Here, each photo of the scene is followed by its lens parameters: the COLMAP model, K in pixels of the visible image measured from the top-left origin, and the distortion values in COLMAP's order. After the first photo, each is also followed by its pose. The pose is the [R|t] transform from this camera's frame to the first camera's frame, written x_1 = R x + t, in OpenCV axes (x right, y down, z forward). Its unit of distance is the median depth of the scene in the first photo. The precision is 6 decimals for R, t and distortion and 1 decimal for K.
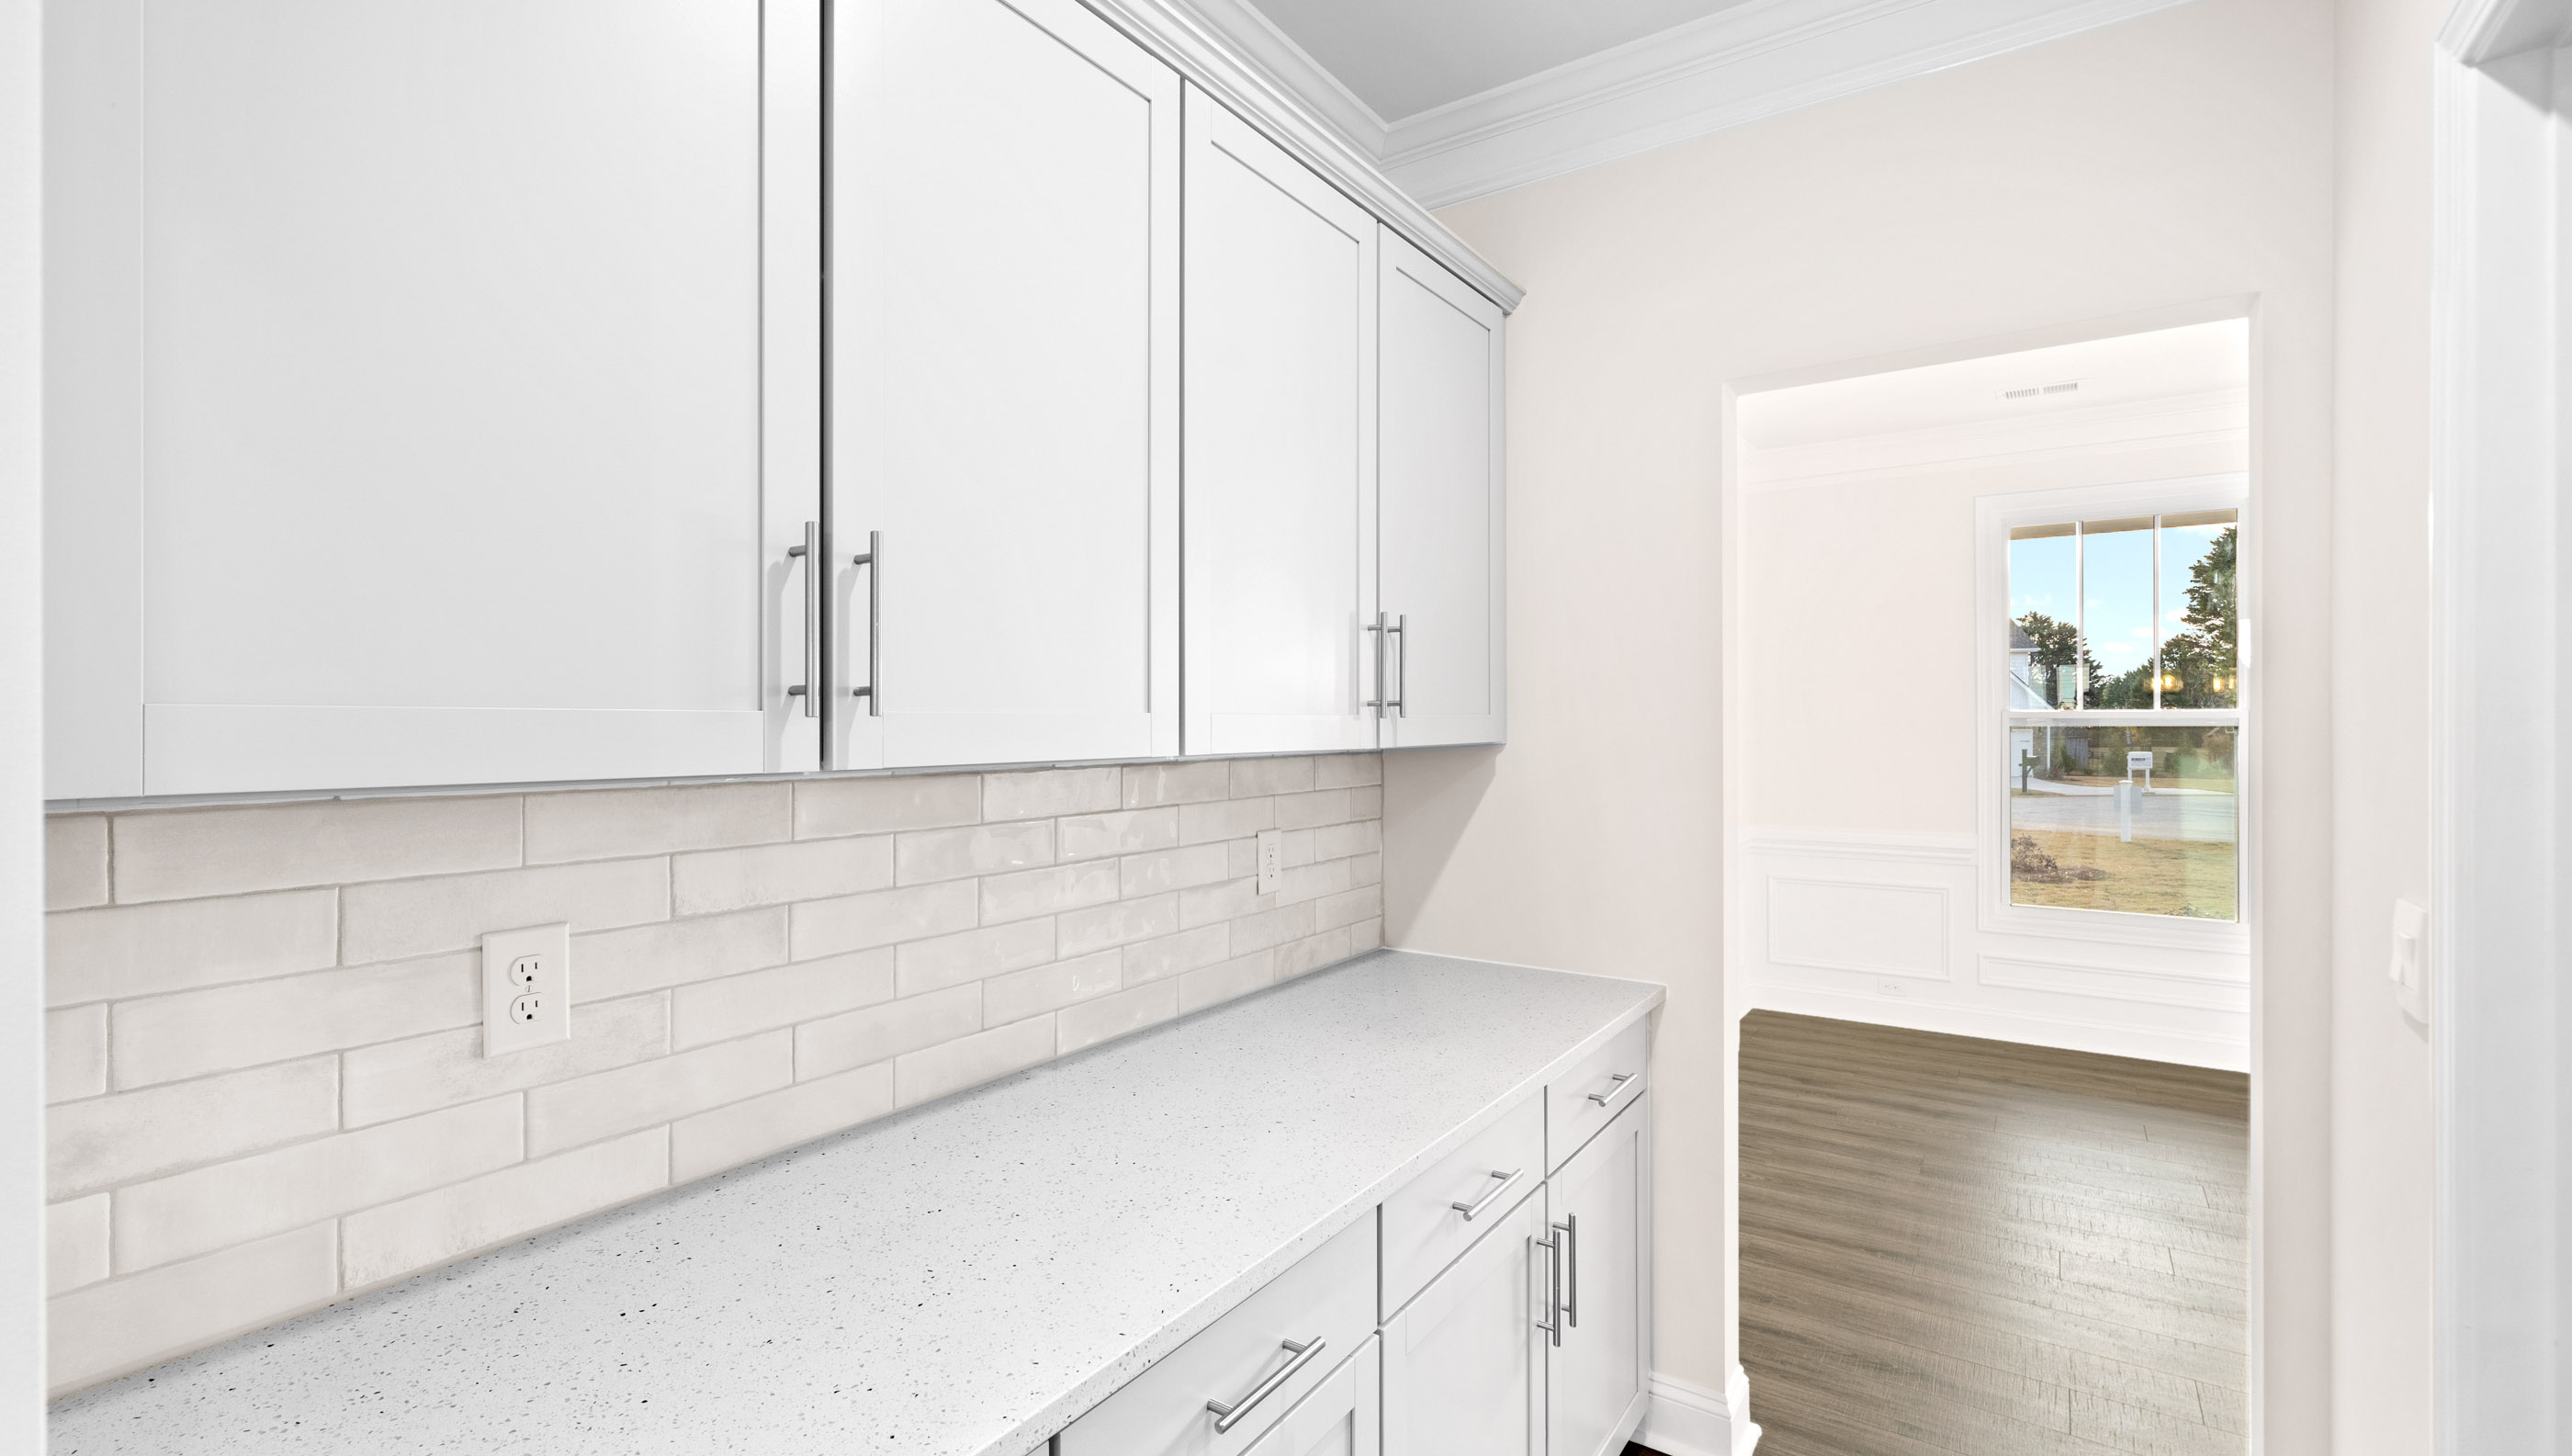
lens RADIAL K [[1153.8, 0, 1262.3], [0, 1153.8, 728.6], [0, 0, 1]] dist [0.001119, -0.000089]
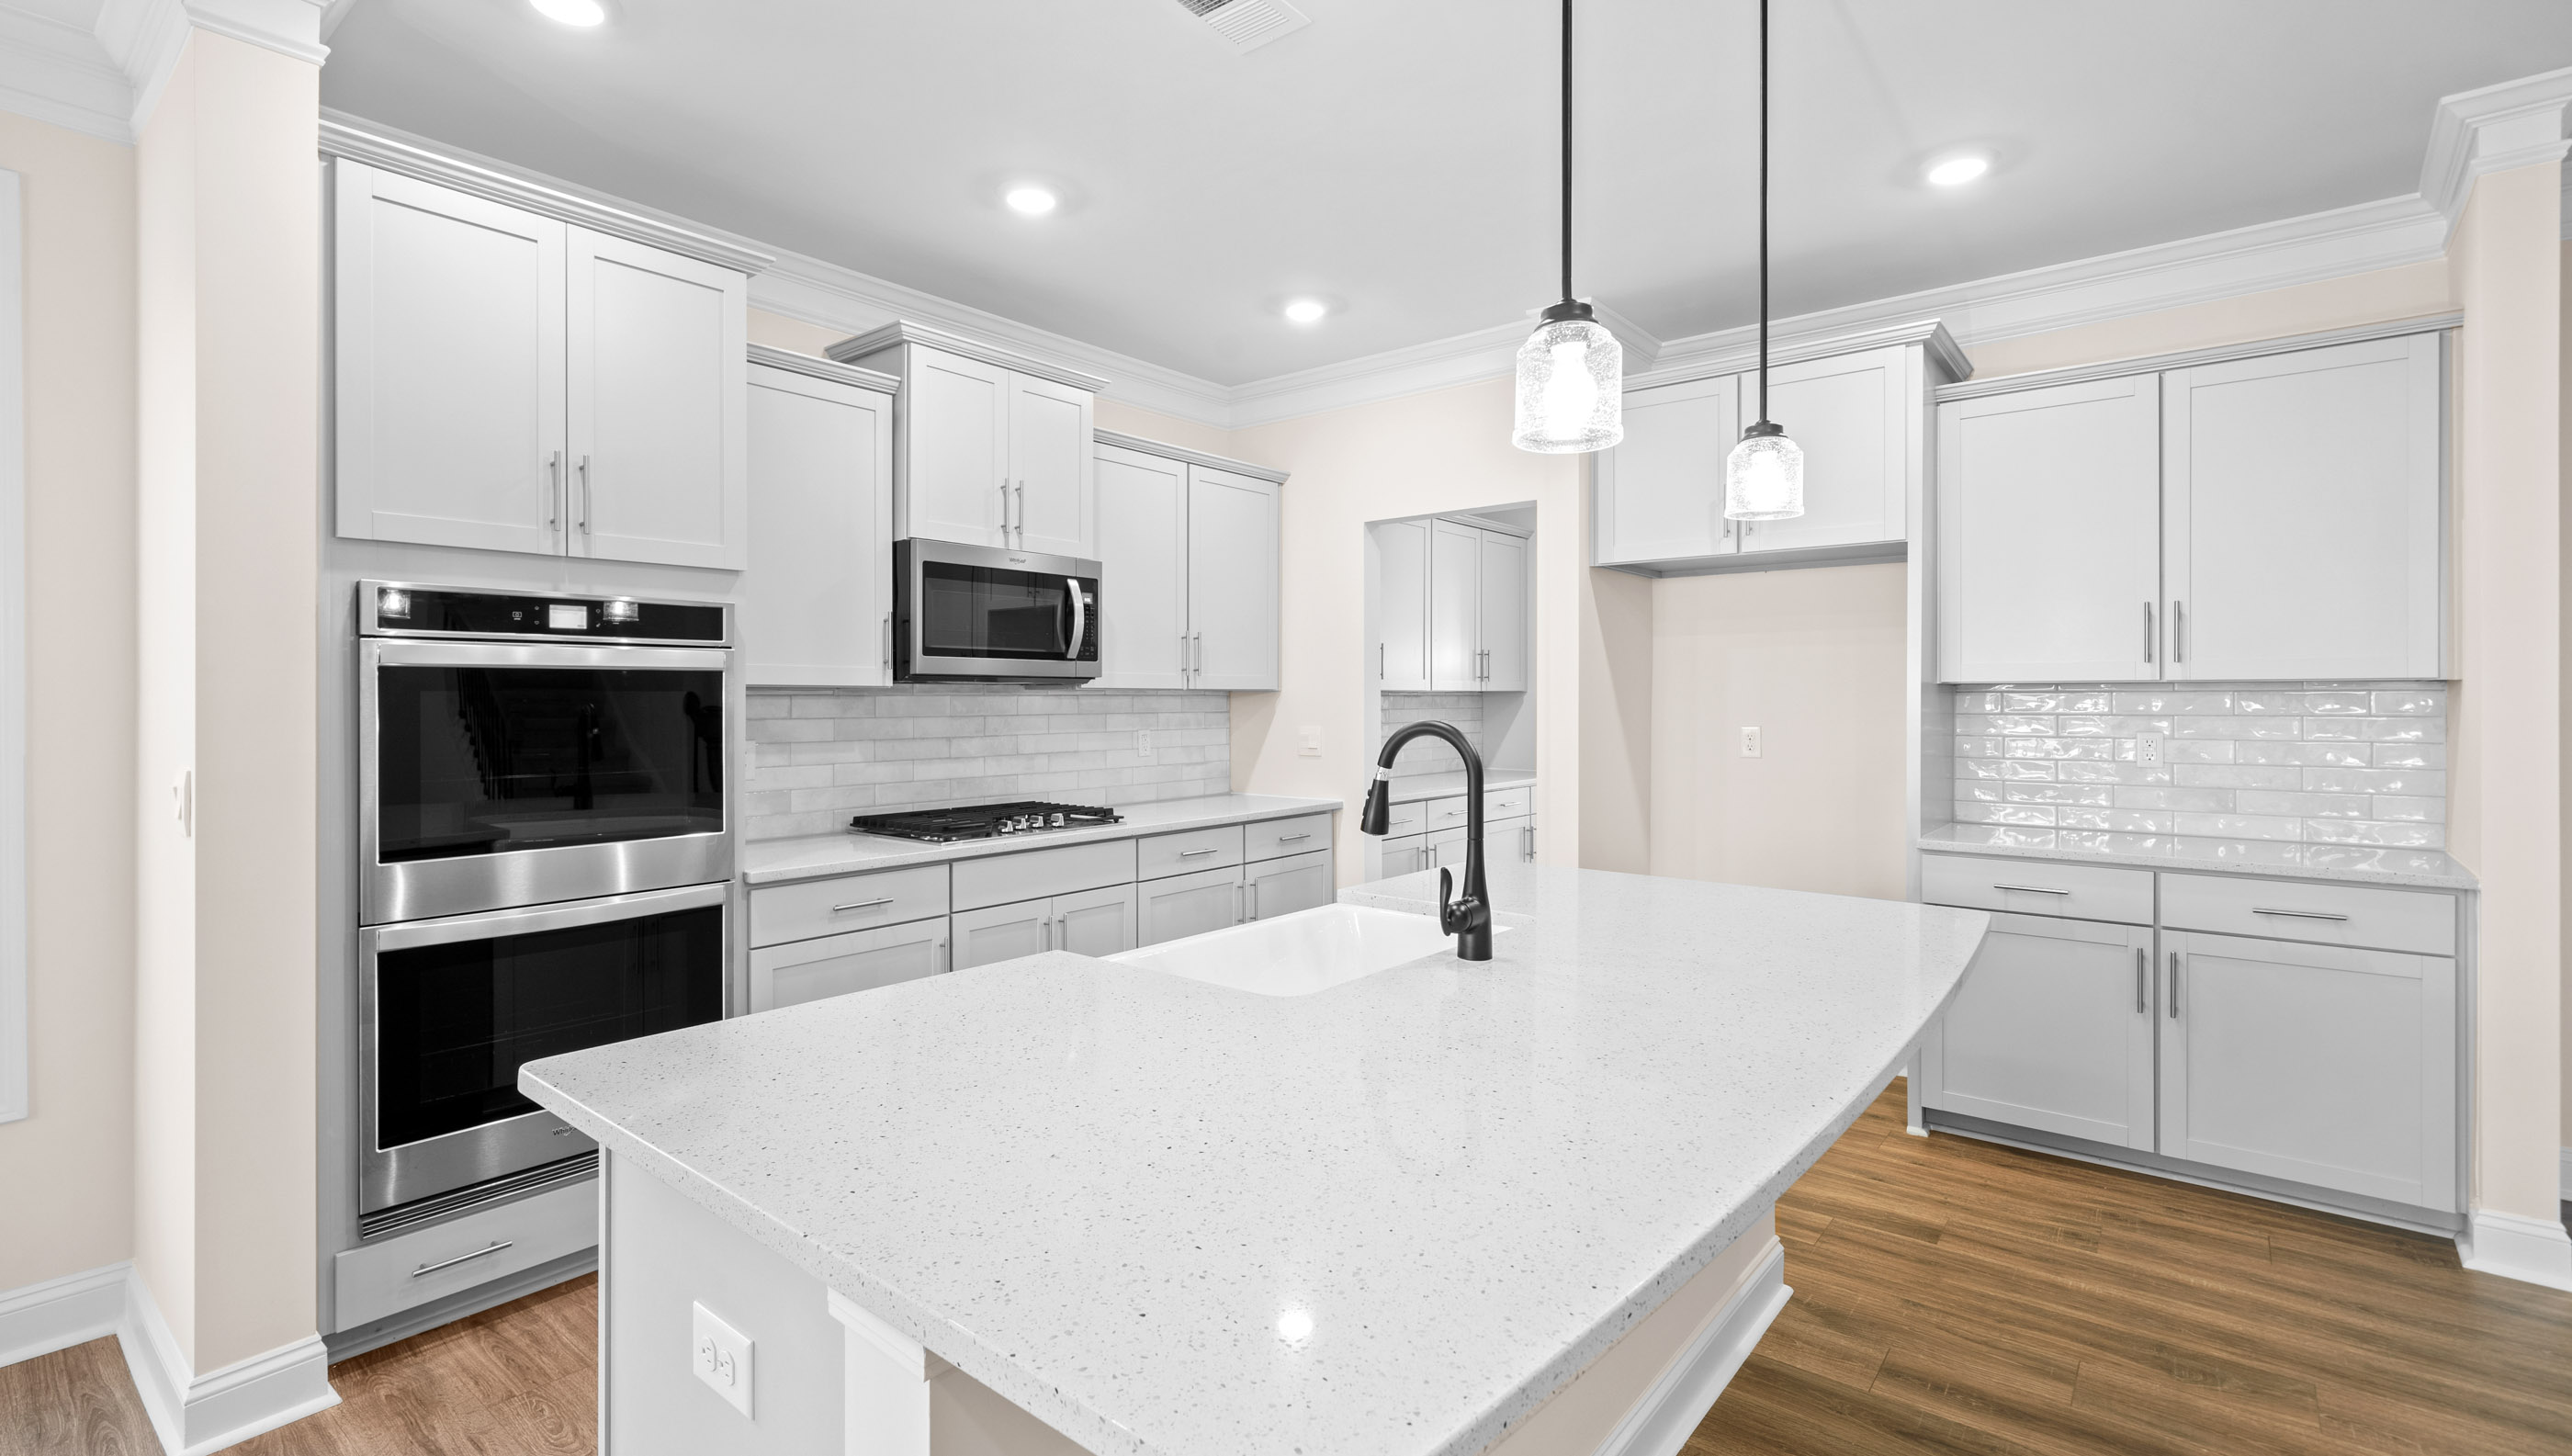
lens RADIAL K [[1153.8, 0, 1263.5], [0, 1153.8, 703.2], [0, 0, 1]] dist [0.001119, -0.000089]
pose [[0.995337, 0.003917, -0.096375, 0.478591], [-0.003976, 0.999992, -0.000415, 0.045762], [0.096373, 0.000797, 0.995345, -1.310104]]
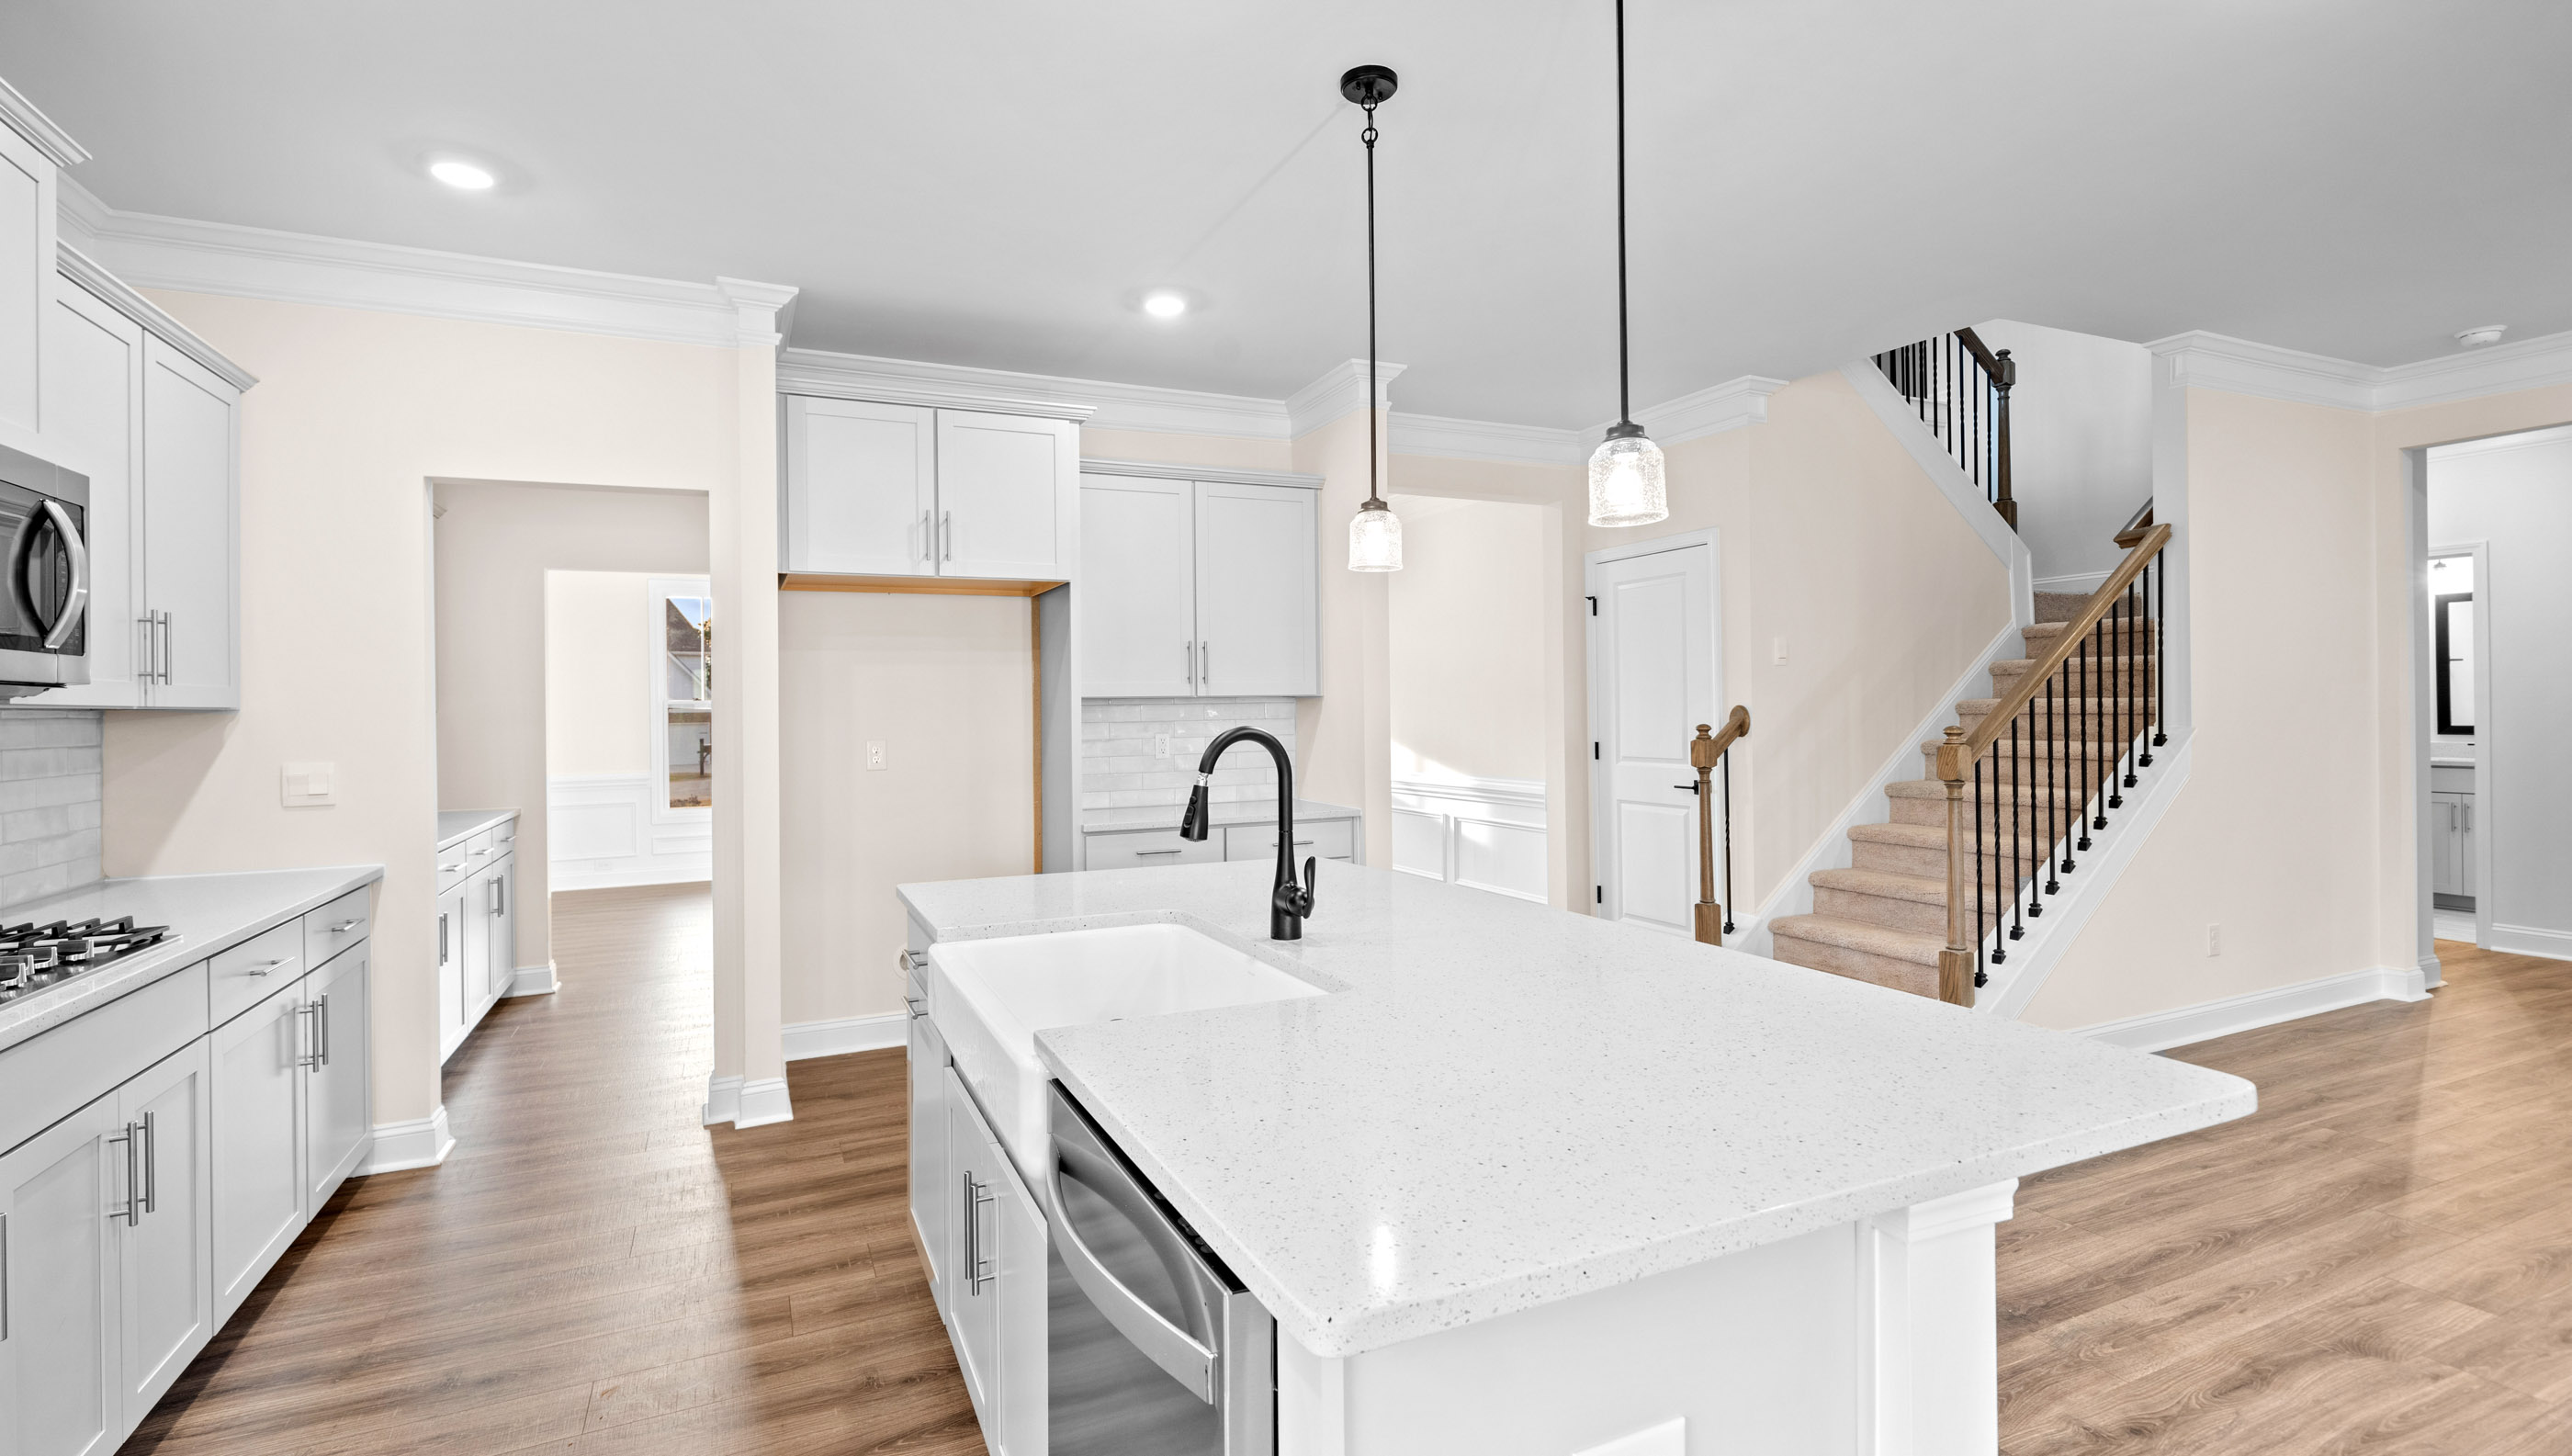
lens RADIAL K [[1153.8, 0, 1254.2], [0, 1153.8, 702.8], [0, 0, 1]] dist [0.001119, -0.000089]
pose [[0.524317, 0.001110, 0.851523, -0.384530], [0.016827, 0.999790, -0.011665, 0.050913], [-0.851357, 0.020444, 0.524188, -0.865725]]
